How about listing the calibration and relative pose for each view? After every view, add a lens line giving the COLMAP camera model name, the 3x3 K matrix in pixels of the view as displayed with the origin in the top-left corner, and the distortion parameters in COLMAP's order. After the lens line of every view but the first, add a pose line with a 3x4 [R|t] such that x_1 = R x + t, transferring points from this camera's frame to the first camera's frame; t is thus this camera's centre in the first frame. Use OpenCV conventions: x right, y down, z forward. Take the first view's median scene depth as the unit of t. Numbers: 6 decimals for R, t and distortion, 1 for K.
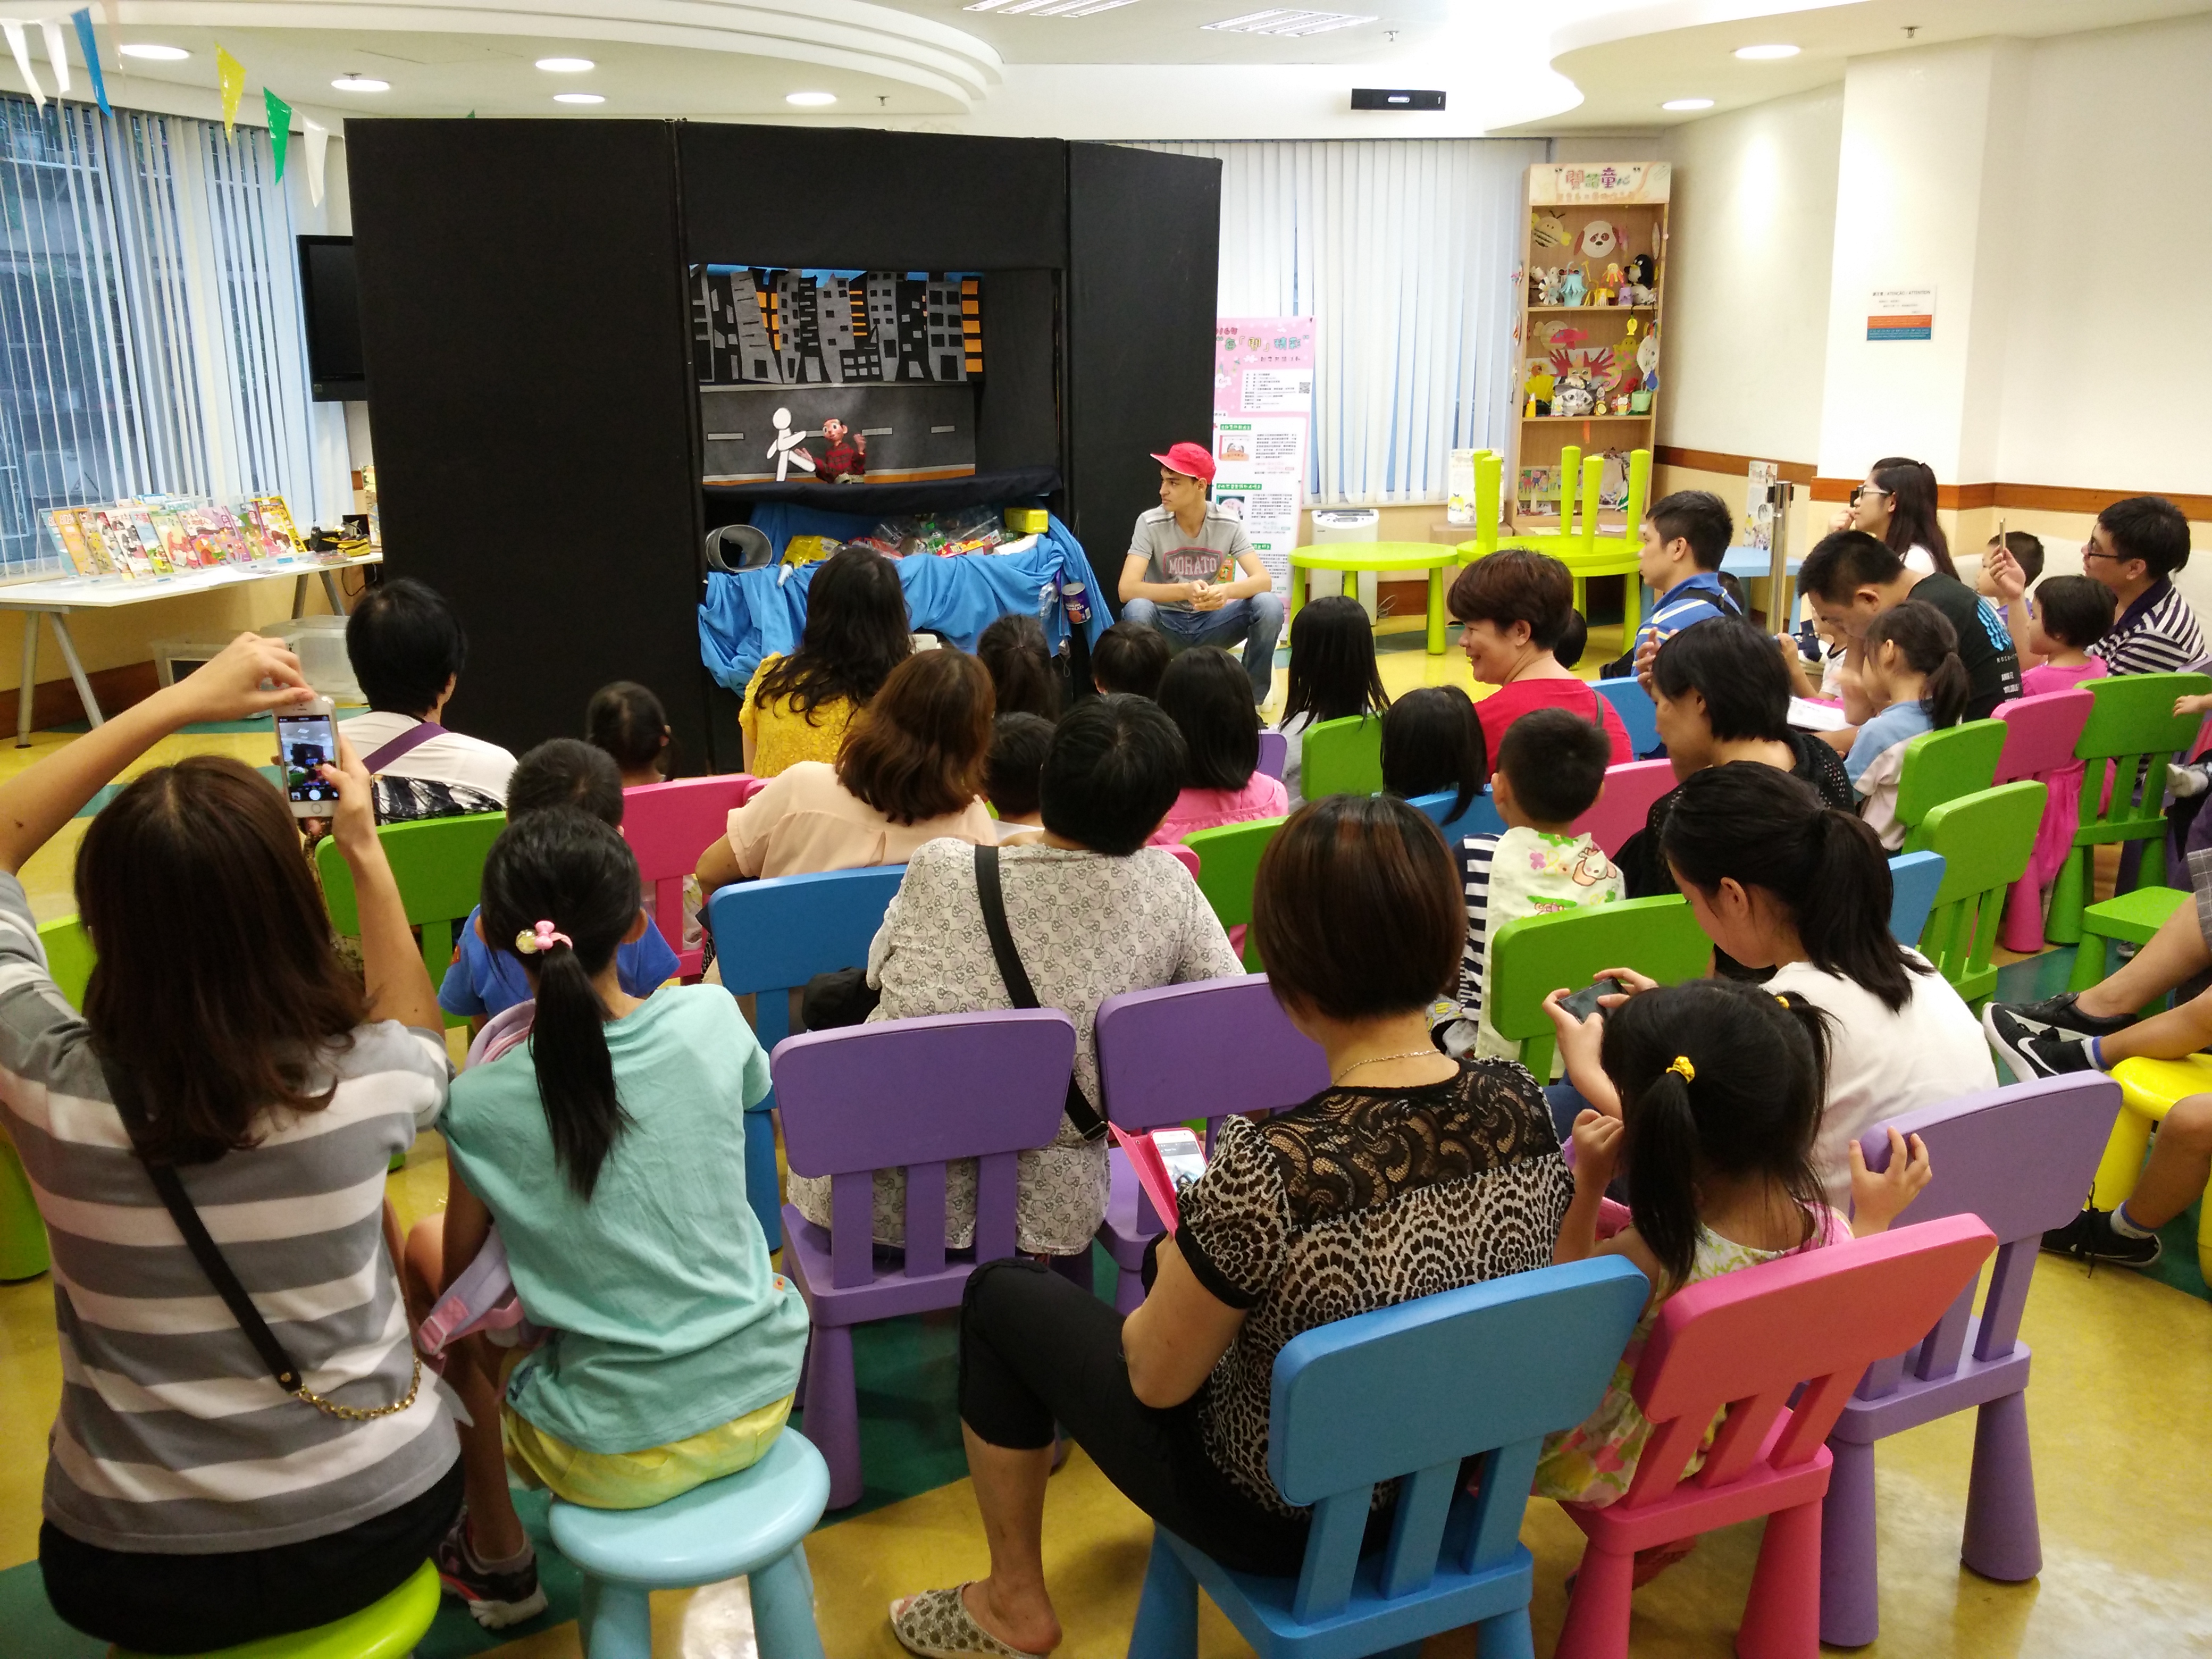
lens RADIAL K [[1867.8, 0, 1101.2], [0, 1867.8, 797.7], [0, 0, 1]] dist [0.123925, -0.002637]
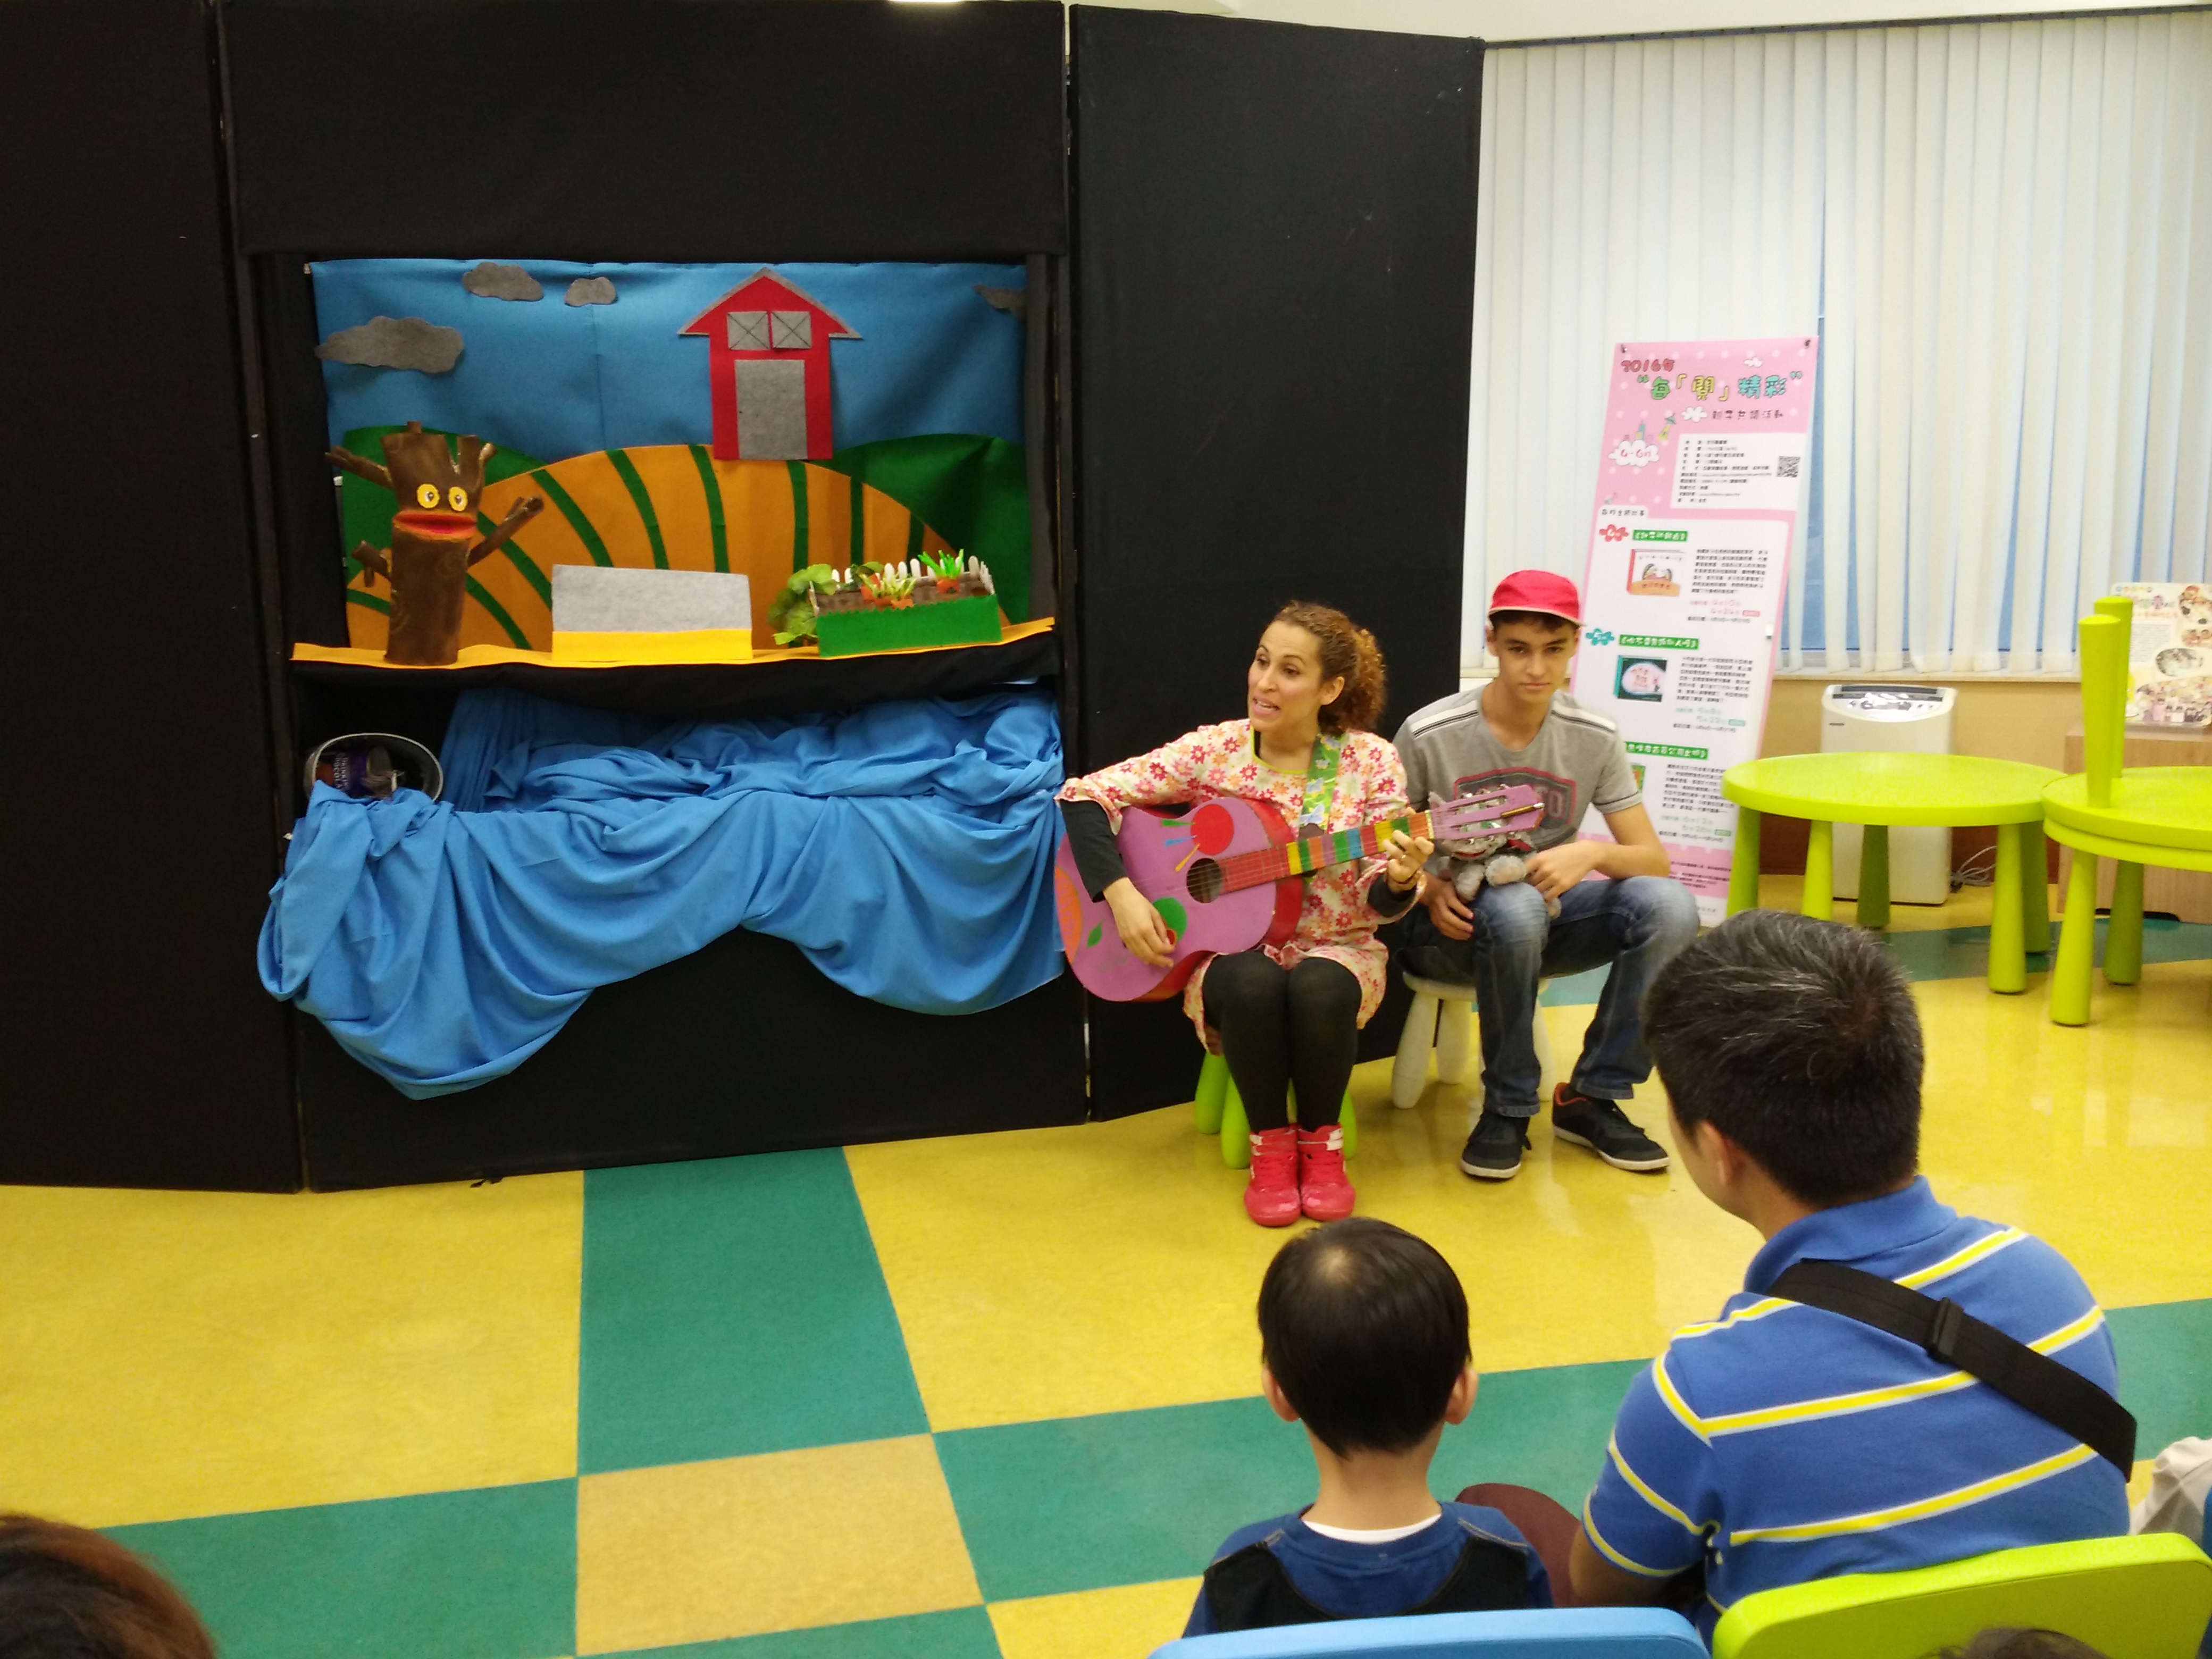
lens RADIAL K [[2277.0, 0, 1110.1], [0, 2277.0, 812.2], [0, 0, 1]] dist [0.250099, -0.619057]
pose [[0.936511, 0.055973, -0.346141, 0.161098], [-0.075311, 0.996247, -0.042660, -0.075391], [0.342454, 0.066020, 0.937212, 0.313115]]
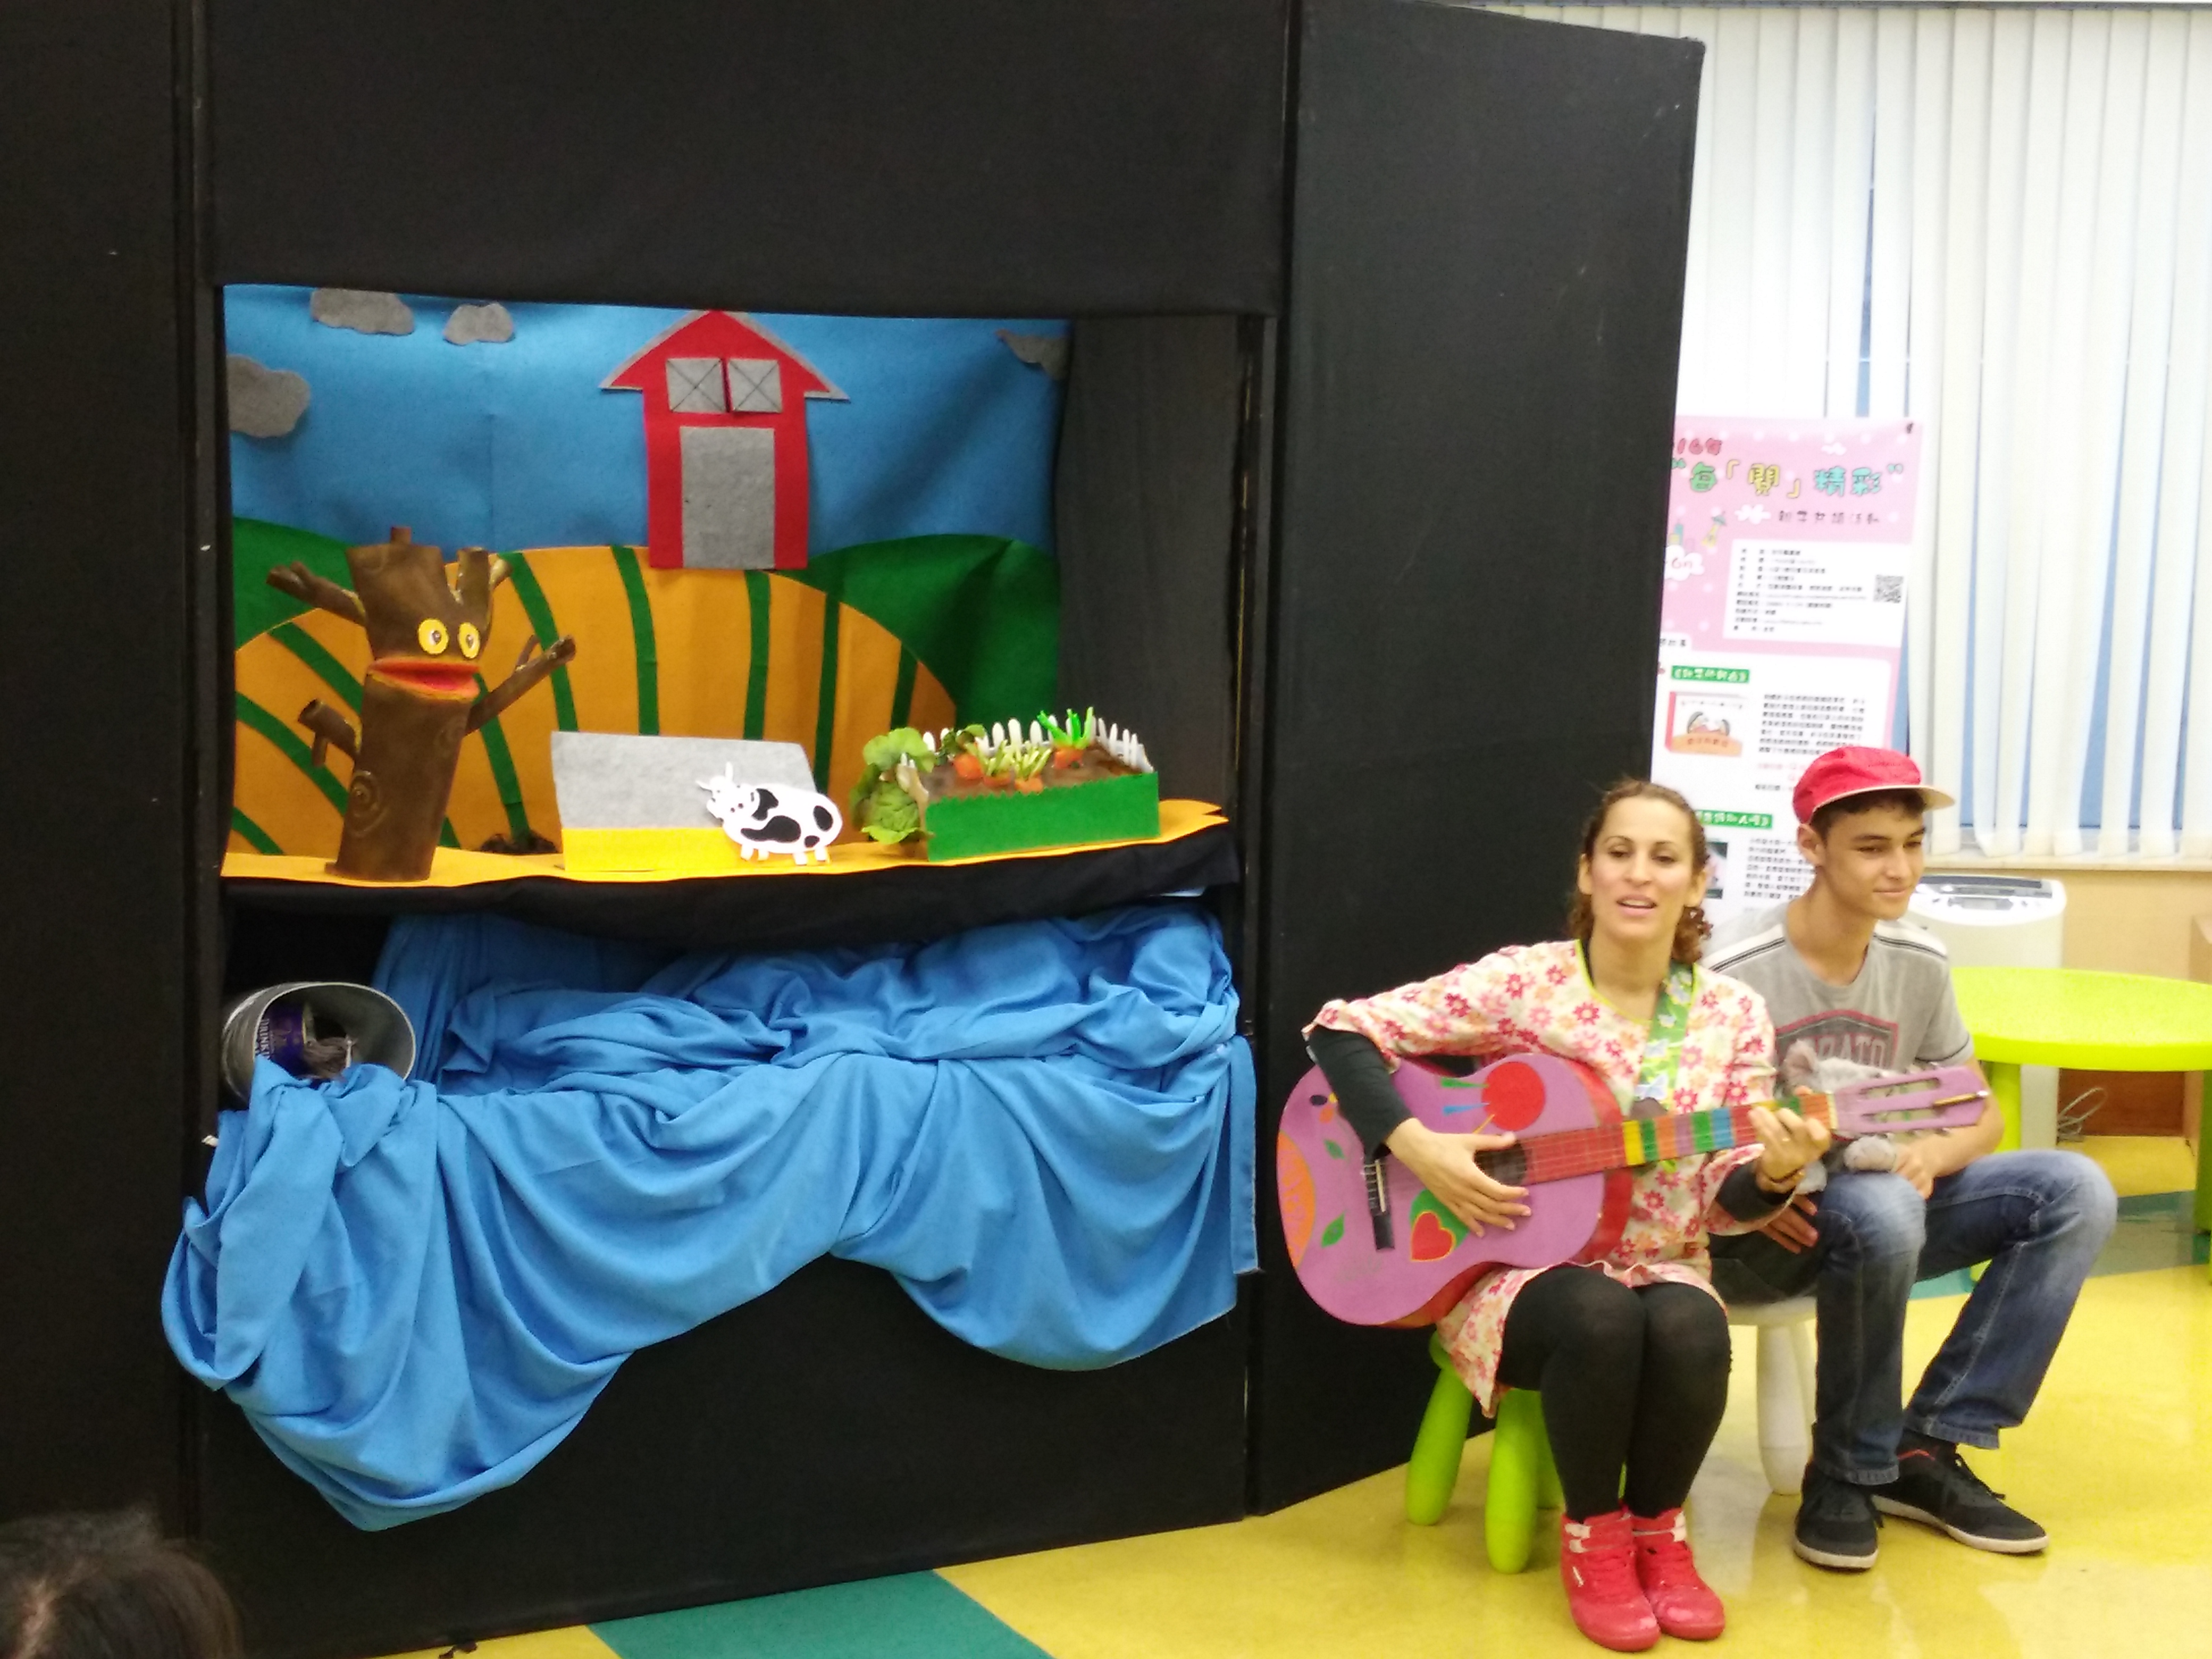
lens RADIAL K [[3480.2, 0, 1106.0], [0, 3480.2, 829.5], [0, 0, 1]] dist [0.355157, -1.209553]
pose [[0.994898, 0.039373, -0.092889, 0.012907], [-0.049571, 0.992676, -0.110169, -0.073058], [0.087871, 0.114212, 0.989563, 0.233335]]
